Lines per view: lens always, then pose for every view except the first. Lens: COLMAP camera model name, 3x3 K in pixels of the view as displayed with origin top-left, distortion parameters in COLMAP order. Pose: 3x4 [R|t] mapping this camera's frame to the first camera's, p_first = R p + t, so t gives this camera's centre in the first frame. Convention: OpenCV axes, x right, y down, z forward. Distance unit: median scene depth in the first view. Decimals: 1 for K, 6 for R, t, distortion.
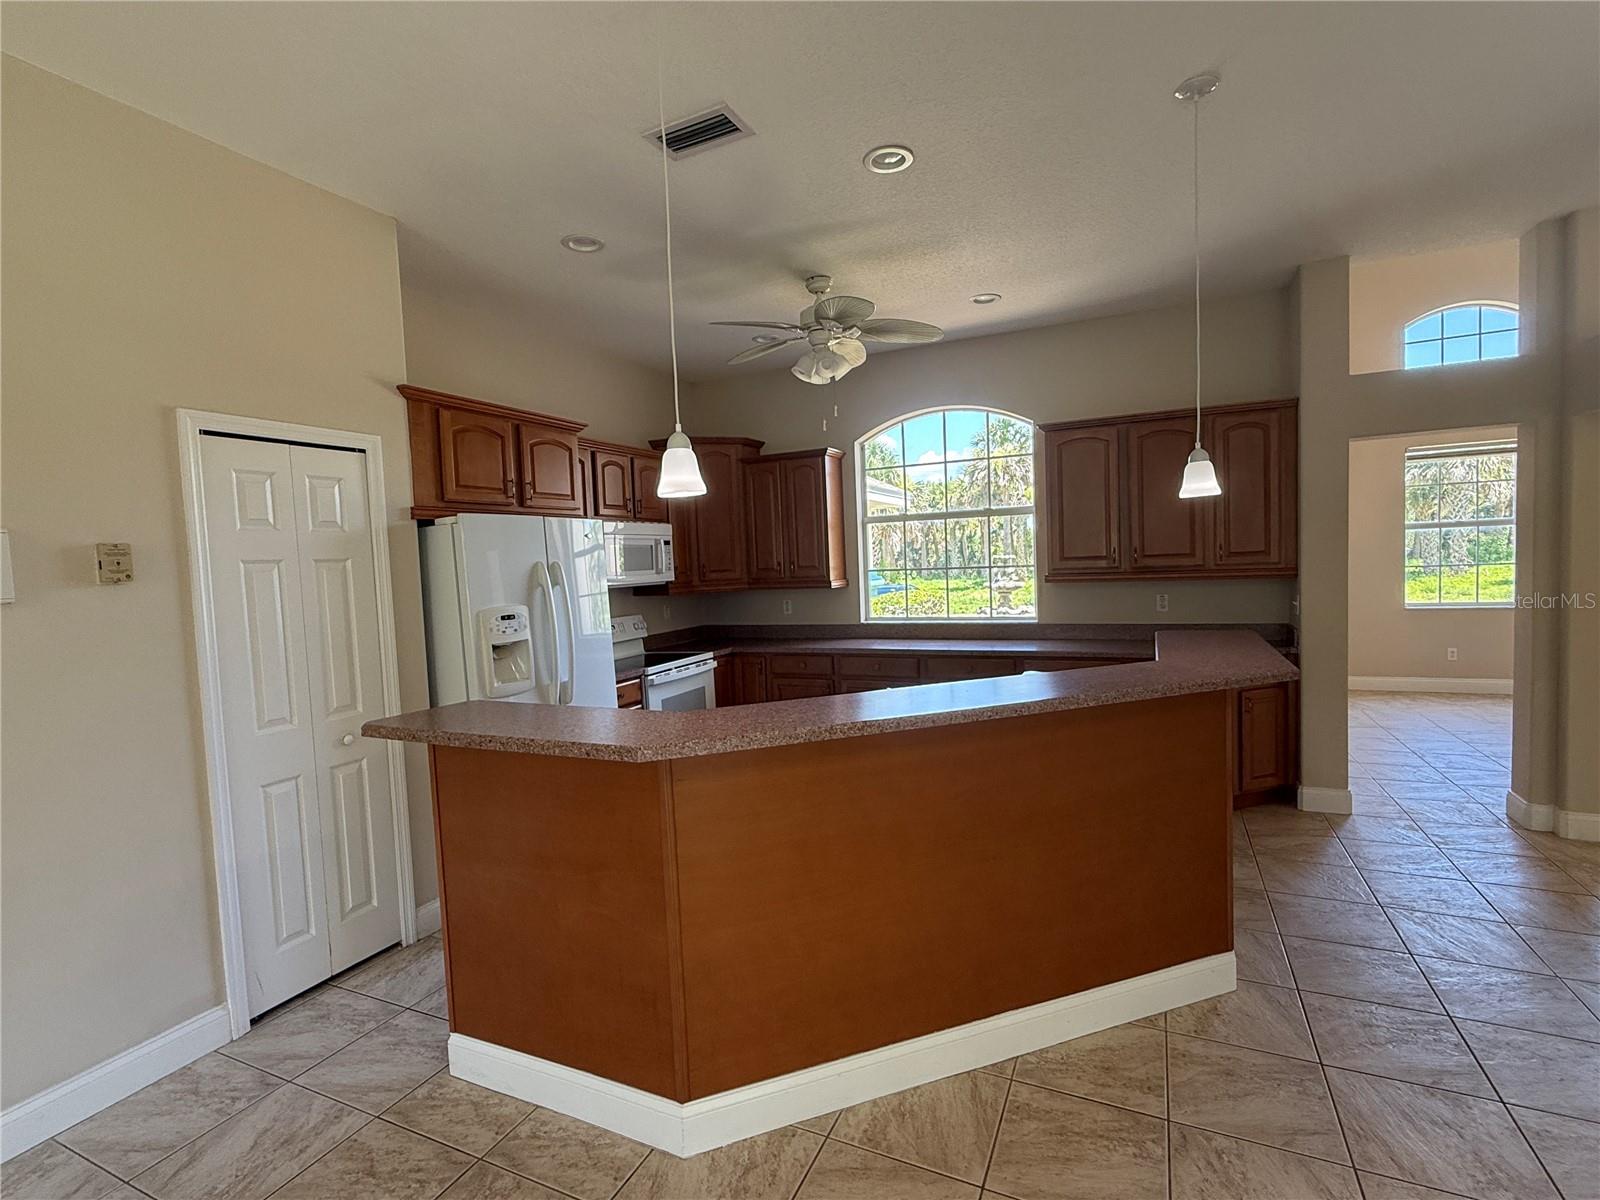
lens RADIAL K [[754.9, 0, 808.6], [0, 754.9, 601.6], [0, 0, 1]] dist [0.001784, 0.000410]
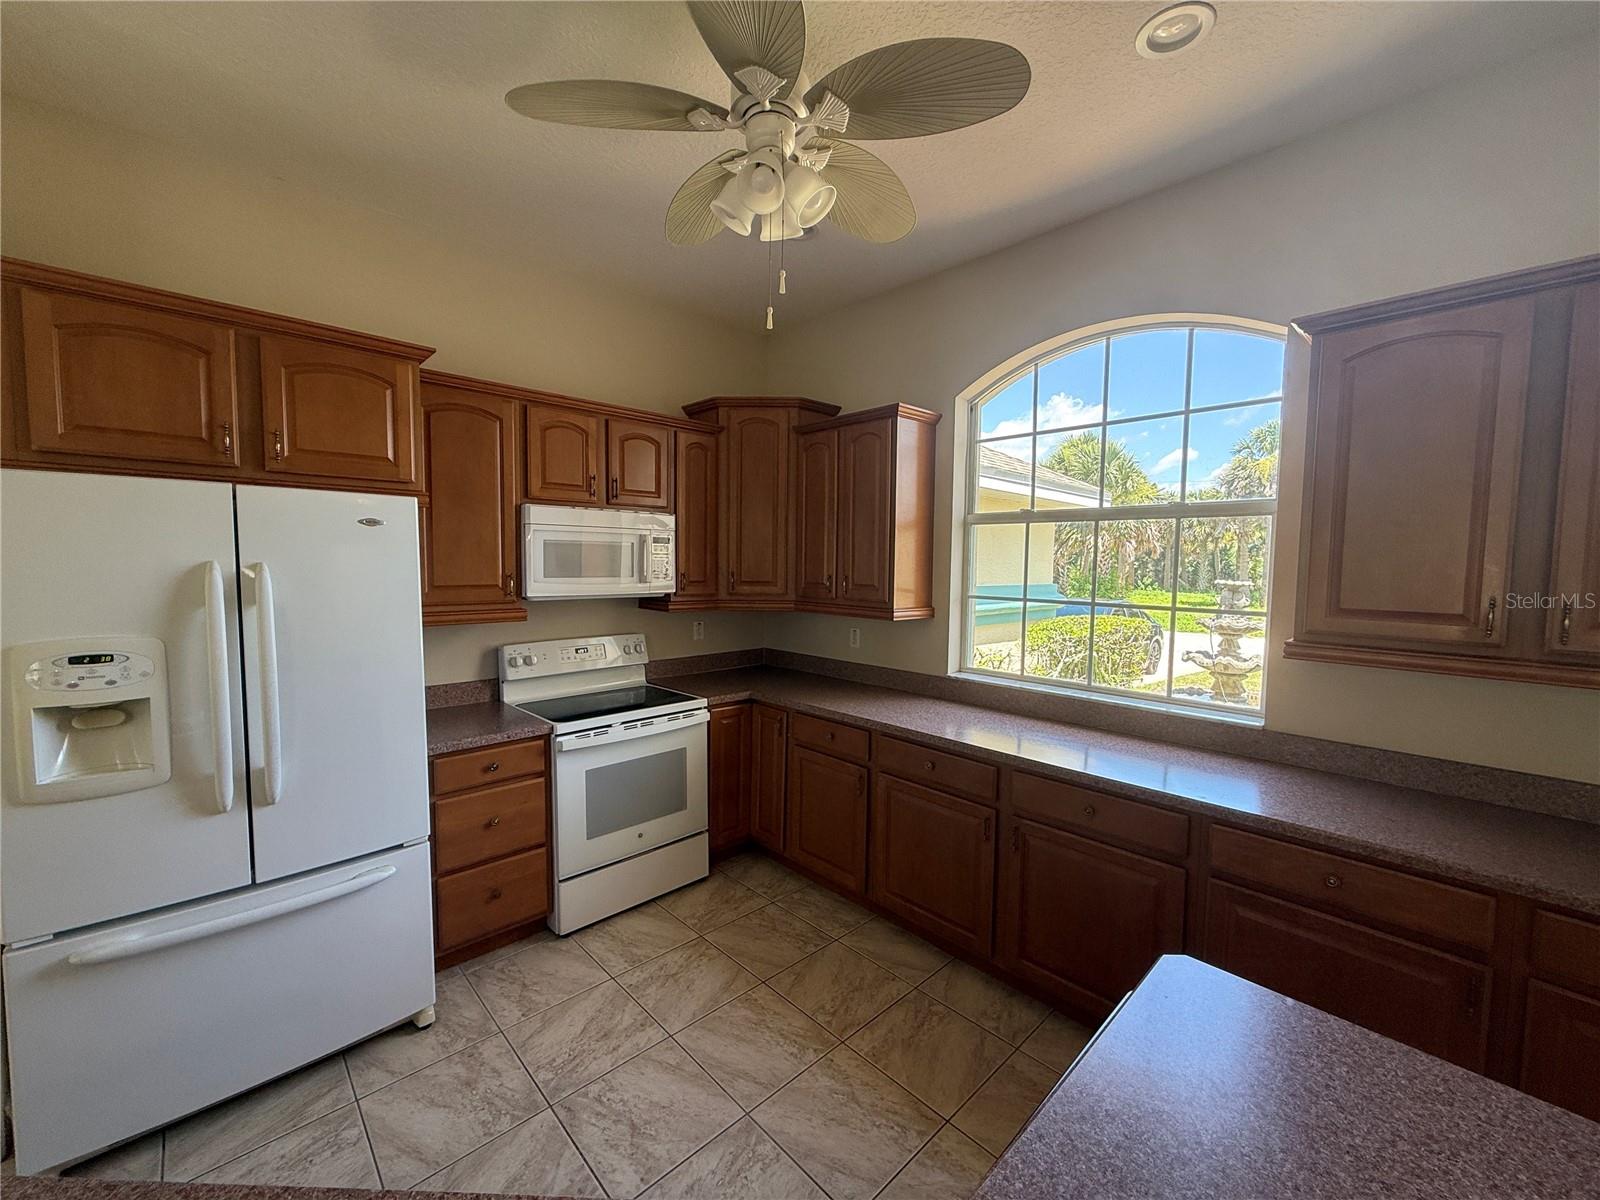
lens RADIAL K [[645.0, 0, 794.6], [0, 645.0, 600.5], [0, 0, 1]] dist [0.000811, 0.000021]
pose [[0.927411, 0.075931, -0.366257, 0.153479], [-0.071561, 0.997110, 0.025516, -0.043123], [0.367136, 0.002546, 0.930164, 0.450191]]
